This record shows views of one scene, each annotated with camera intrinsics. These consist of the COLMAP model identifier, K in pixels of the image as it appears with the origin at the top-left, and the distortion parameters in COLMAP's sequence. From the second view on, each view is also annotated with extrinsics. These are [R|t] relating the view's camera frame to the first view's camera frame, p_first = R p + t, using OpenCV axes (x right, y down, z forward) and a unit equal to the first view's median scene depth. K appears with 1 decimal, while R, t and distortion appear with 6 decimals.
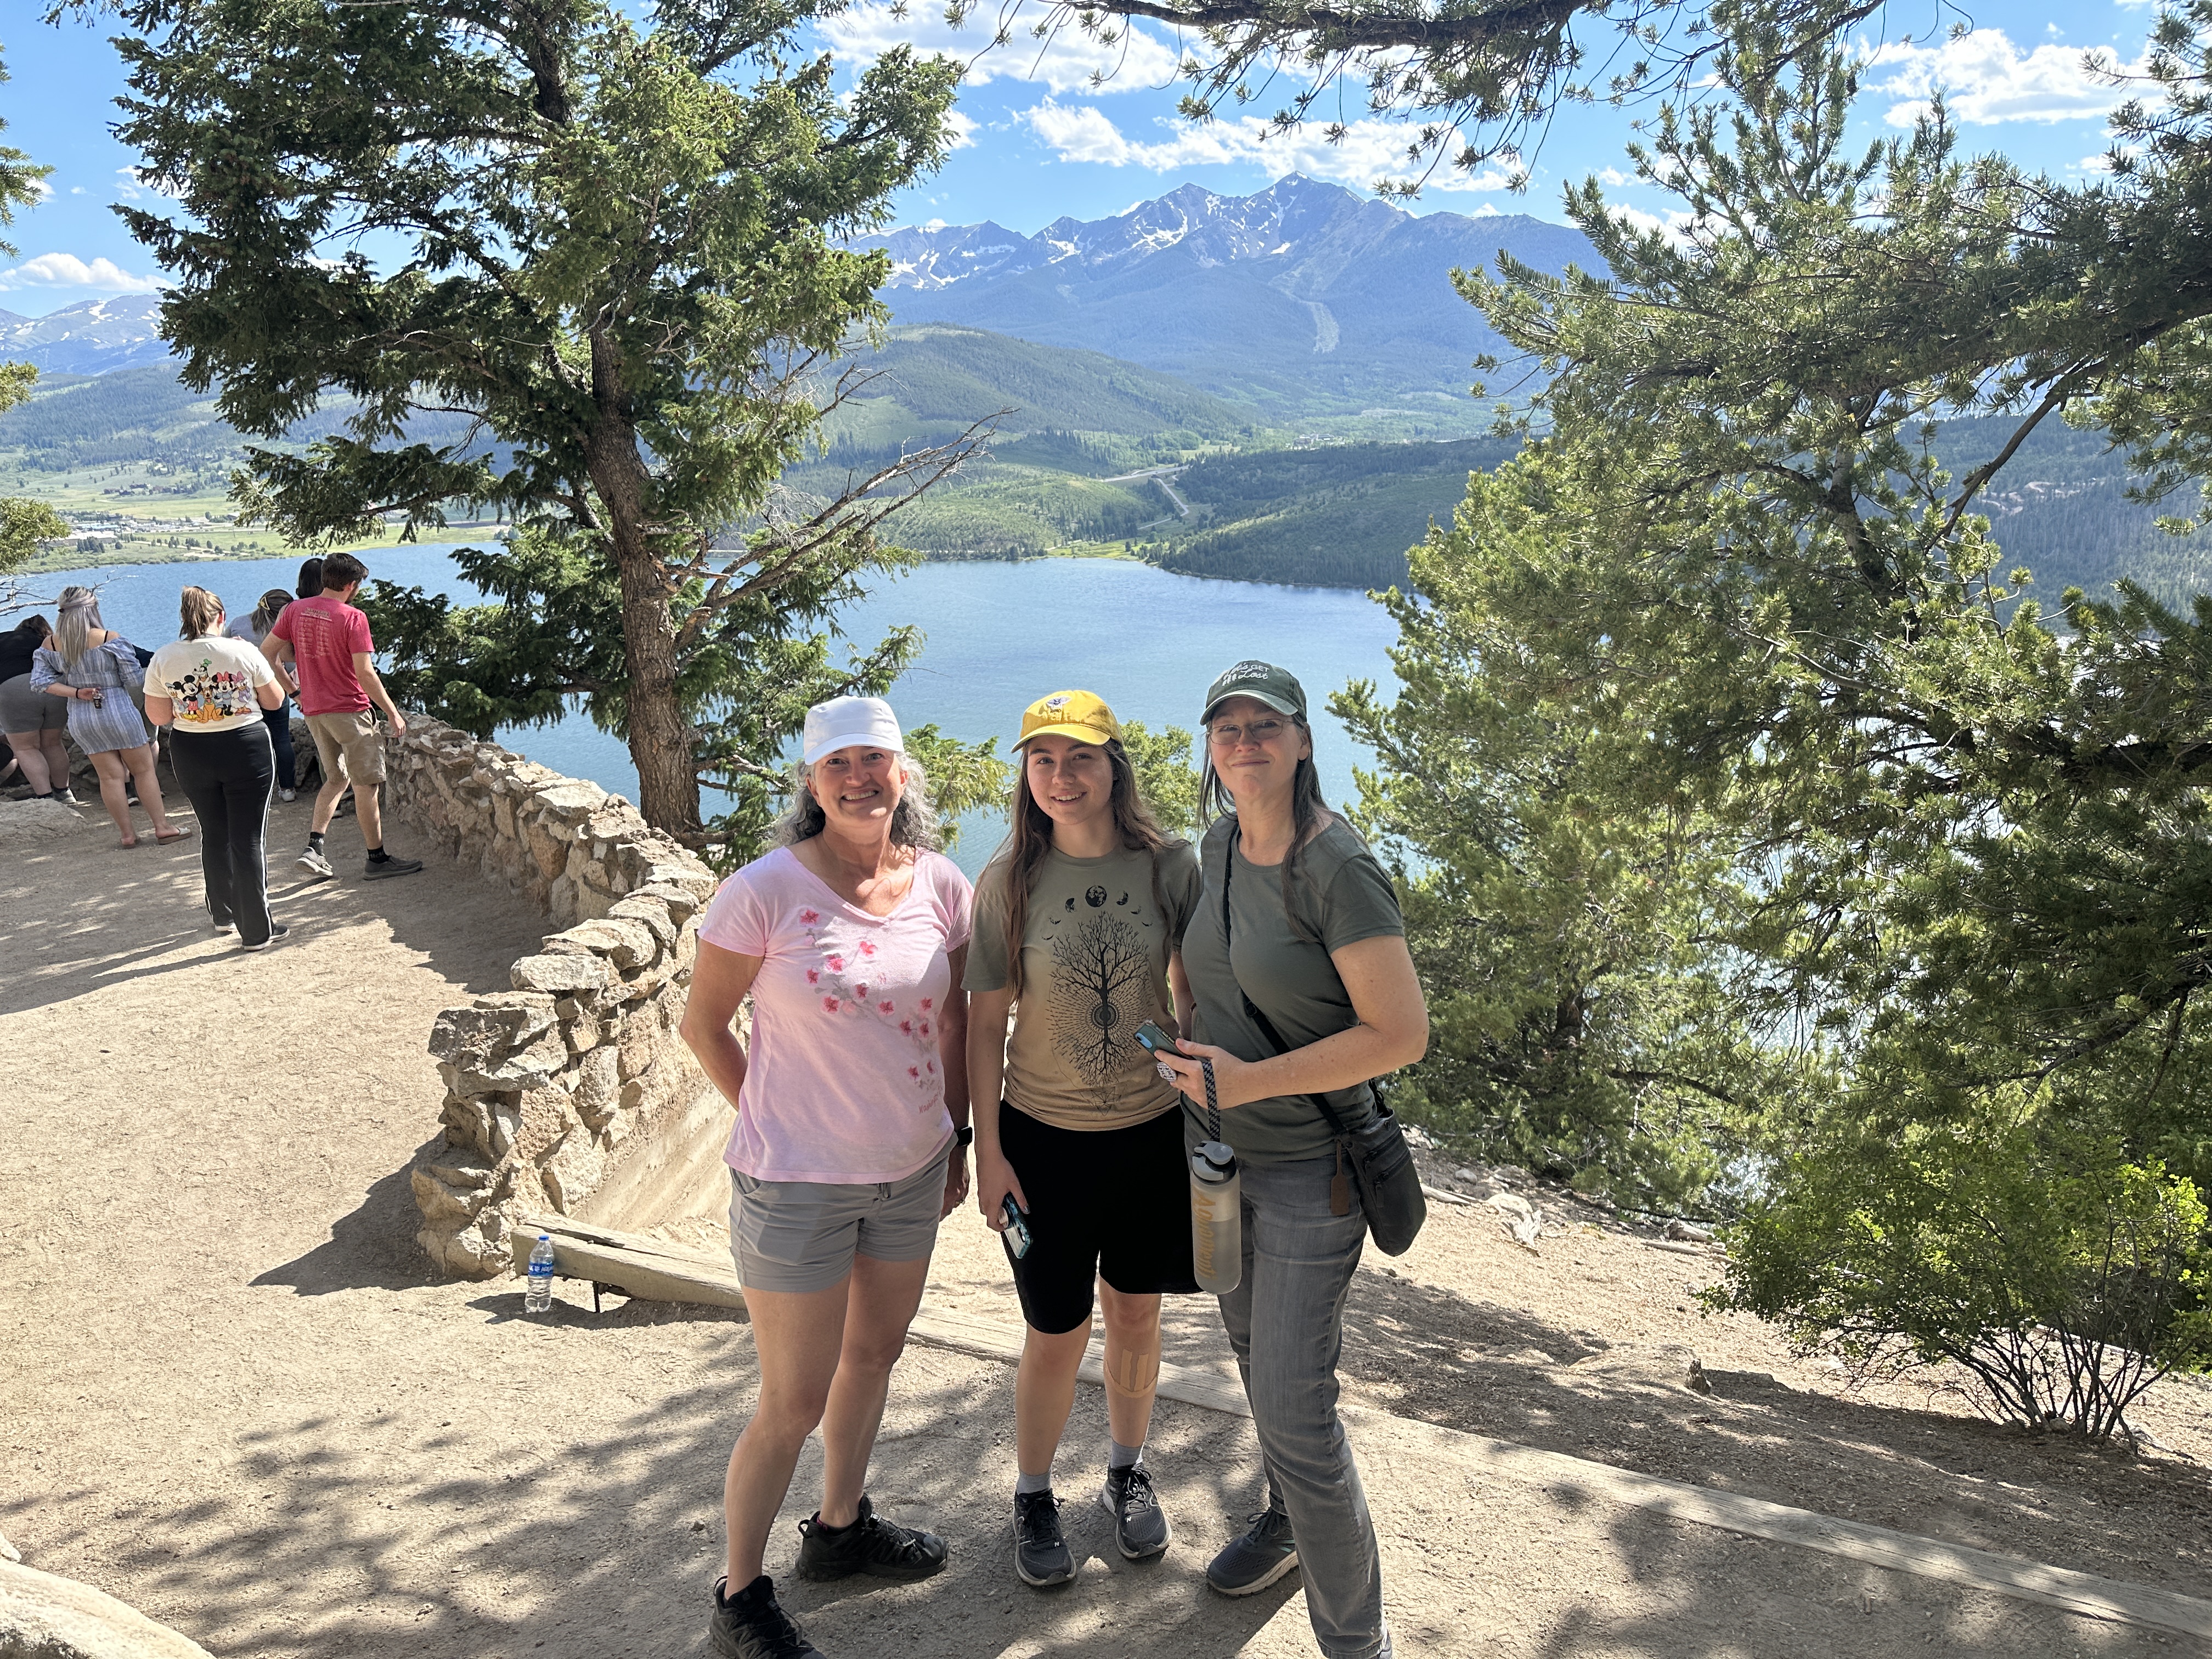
lens RADIAL K [[1547.5, 0, 1107.6], [0, 1547.5, 874.2], [0, 0, 1]] dist [0.036220, -0.038104]
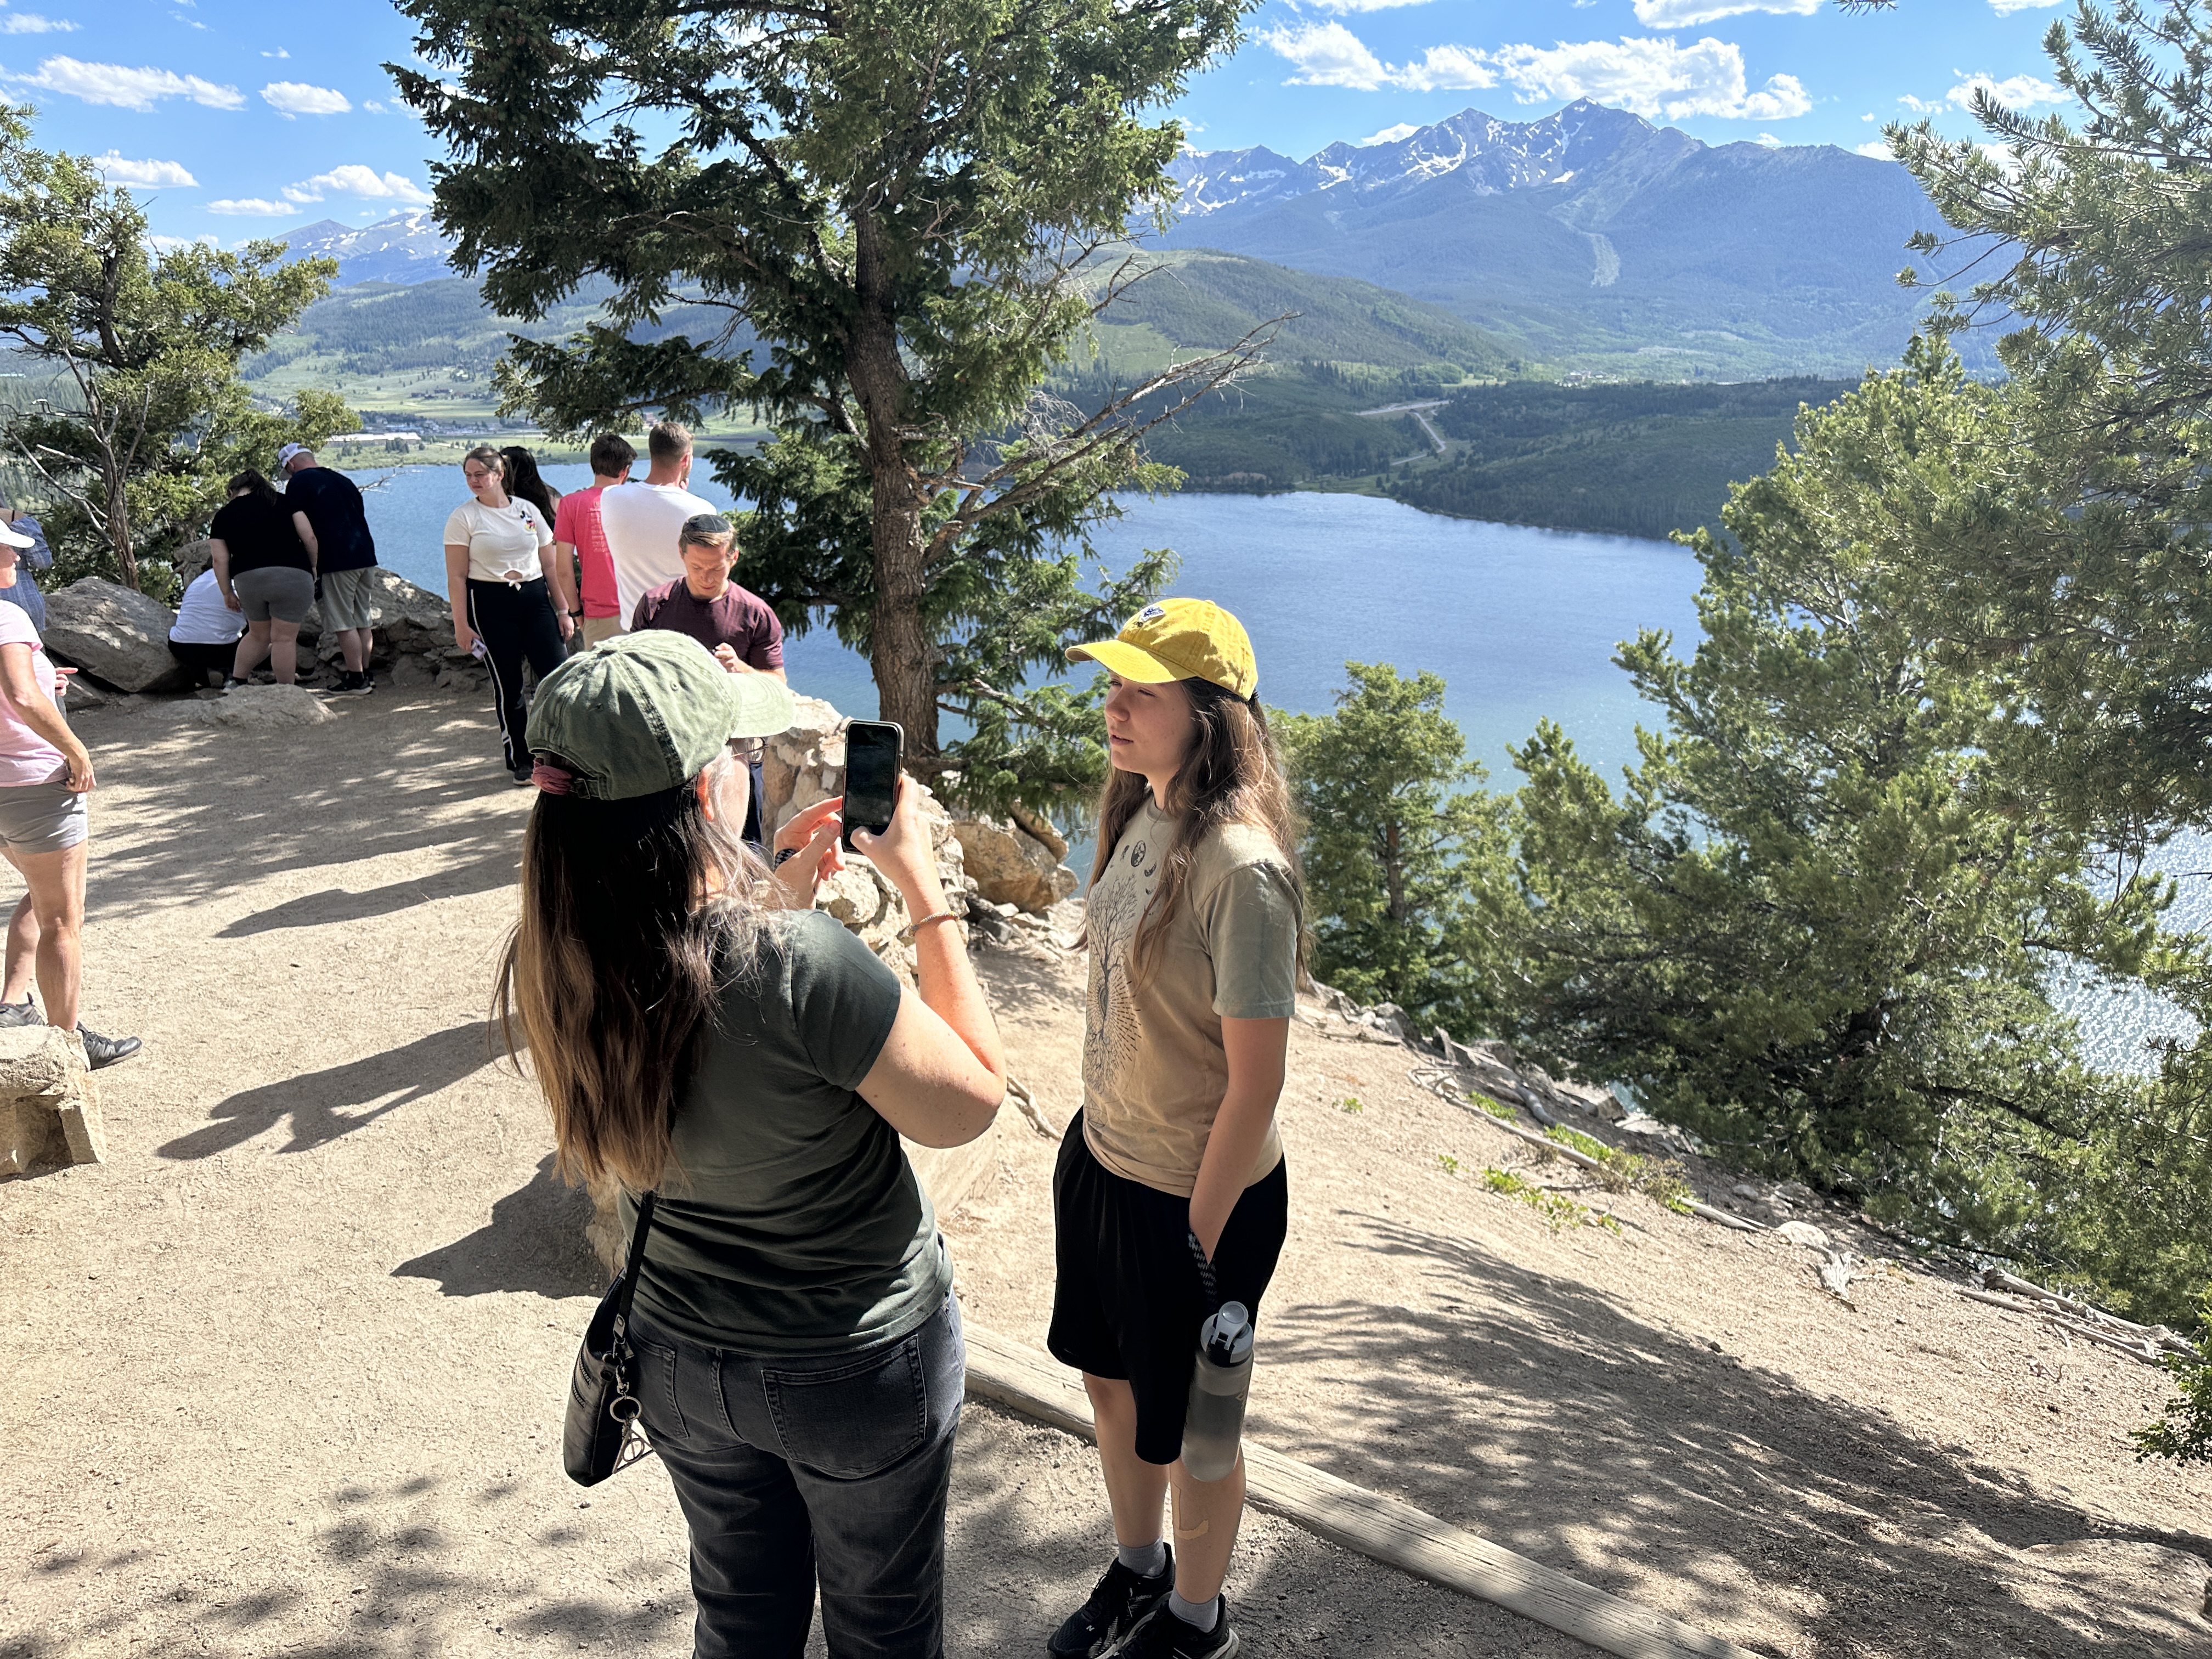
lens RADIAL K [[1547.5, 0, 1125.9], [0, 1547.5, 849.2], [0, 0, 1]] dist [0.036220, -0.038104]
pose [[0.989041, 0.068462, -0.130812, -0.021637], [-0.065056, 0.997426, 0.030138, -0.007635], [0.132539, -0.021297, 0.990949, 0.079731]]
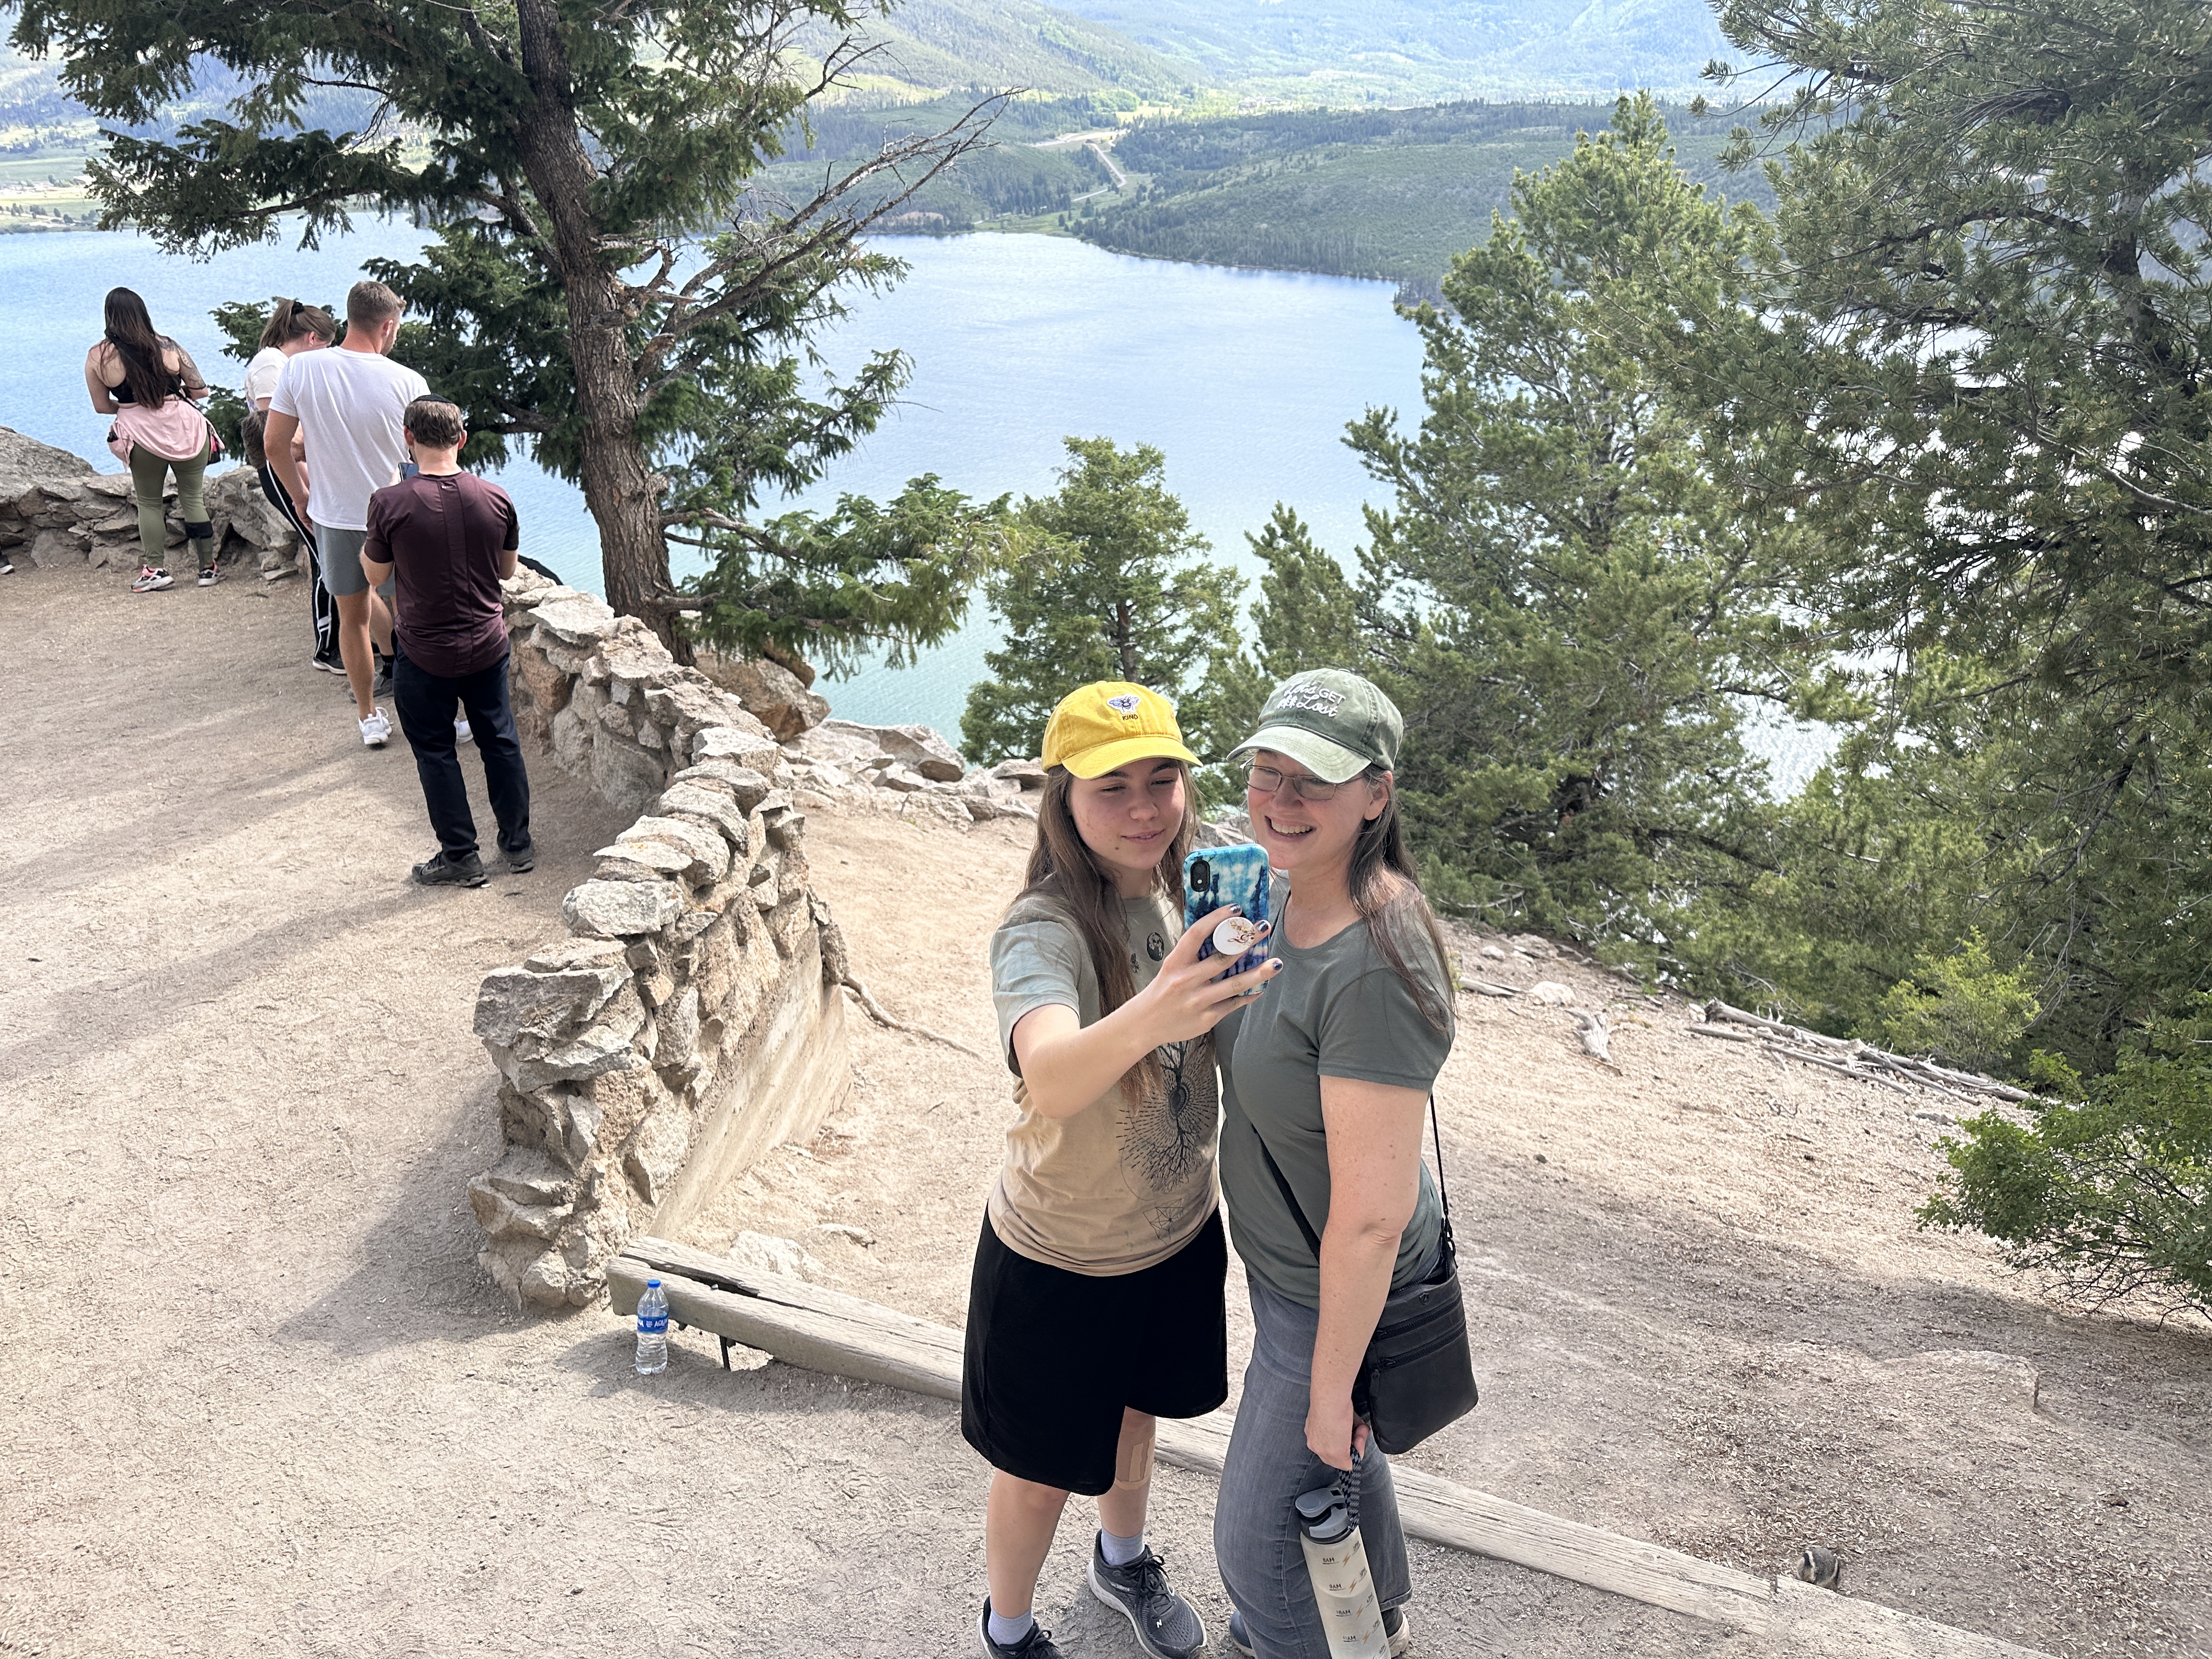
lens RADIAL K [[1547.5, 0, 1114.6], [0, 1547.5, 848.2], [0, 0, 1]] dist [0.036220, -0.038104]
pose [[0.998692, -0.008922, 0.050349, -0.061655], [-0.000053, 0.984477, 0.175516, -0.044790], [-0.051134, -0.175289, 0.983188, 0.093254]]
